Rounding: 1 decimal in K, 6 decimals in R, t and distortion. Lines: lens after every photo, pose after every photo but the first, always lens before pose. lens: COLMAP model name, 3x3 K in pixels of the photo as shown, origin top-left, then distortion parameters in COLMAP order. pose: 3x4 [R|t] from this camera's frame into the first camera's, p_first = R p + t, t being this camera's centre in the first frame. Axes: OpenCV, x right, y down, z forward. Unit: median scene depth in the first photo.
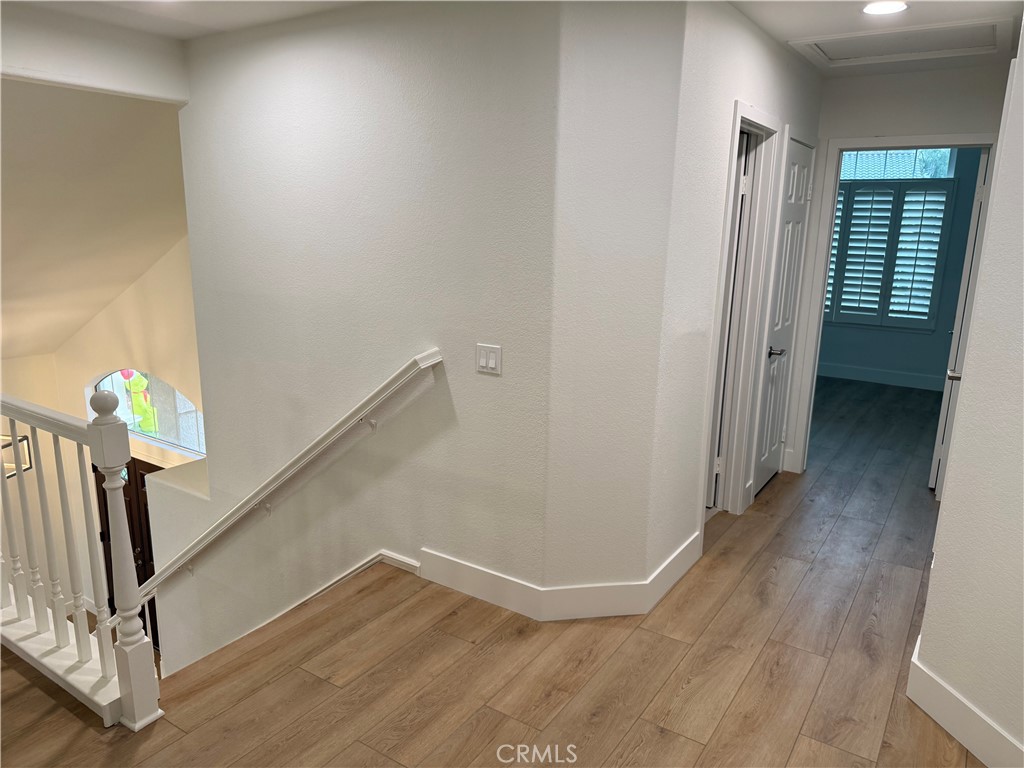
lens RADIAL K [[724.2, 0, 512.0], [0, 724.2, 384.0], [0, 0, 1]] dist [0.089135, -0.115946]
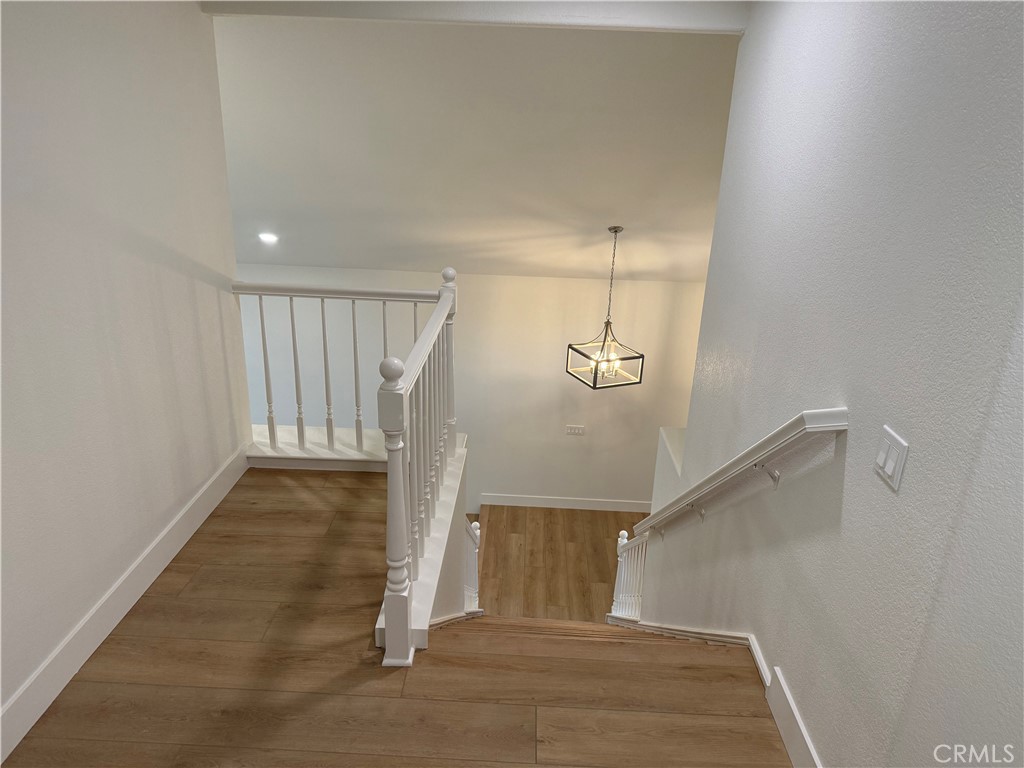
lens RADIAL K [[724.2, 0, 512.0], [0, 724.2, 384.0], [0, 0, 1]] dist [0.089135, -0.115946]
pose [[0.531801, 0.292061, -0.794914, 0.251694], [-0.213723, 0.954552, 0.207732, -0.144707], [0.819457, 0.059420, 0.570052, 0.398179]]
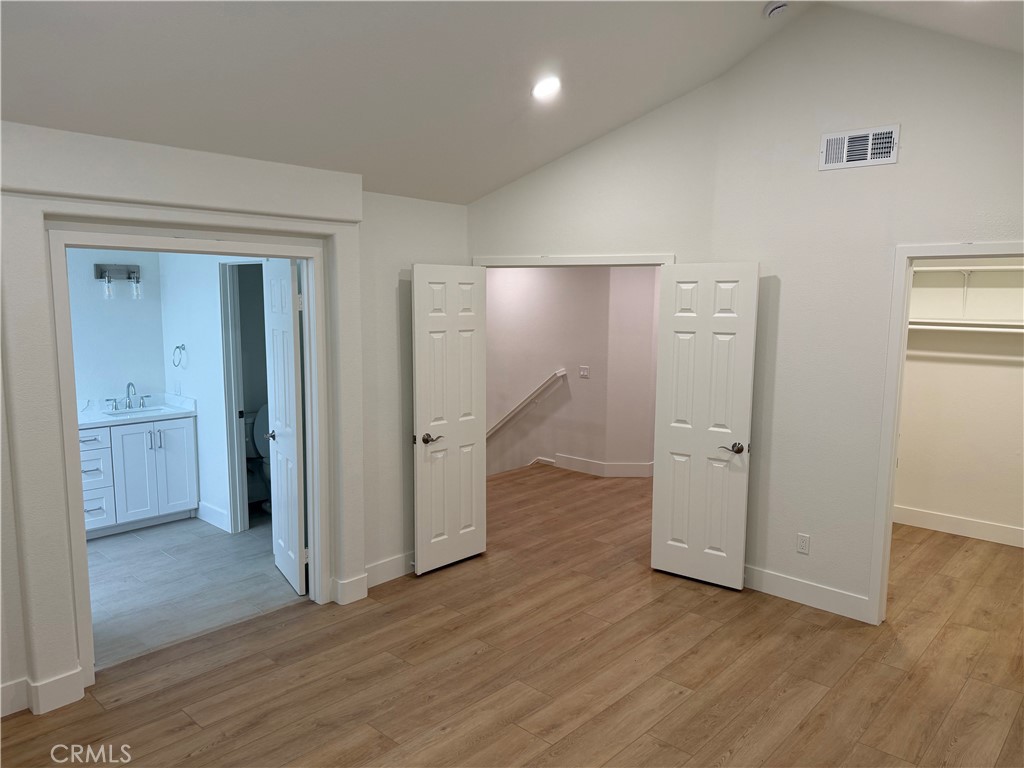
lens RADIAL K [[724.2, 0, 512.0], [0, 724.2, 384.0], [0, 0, 1]] dist [0.089135, -0.115946]
pose [[0.988404, 0.009261, -0.151562, 0.101053], [-0.024721, 0.994636, -0.100444, 0.264516], [0.149819, 0.103026, 0.983331, -1.518814]]
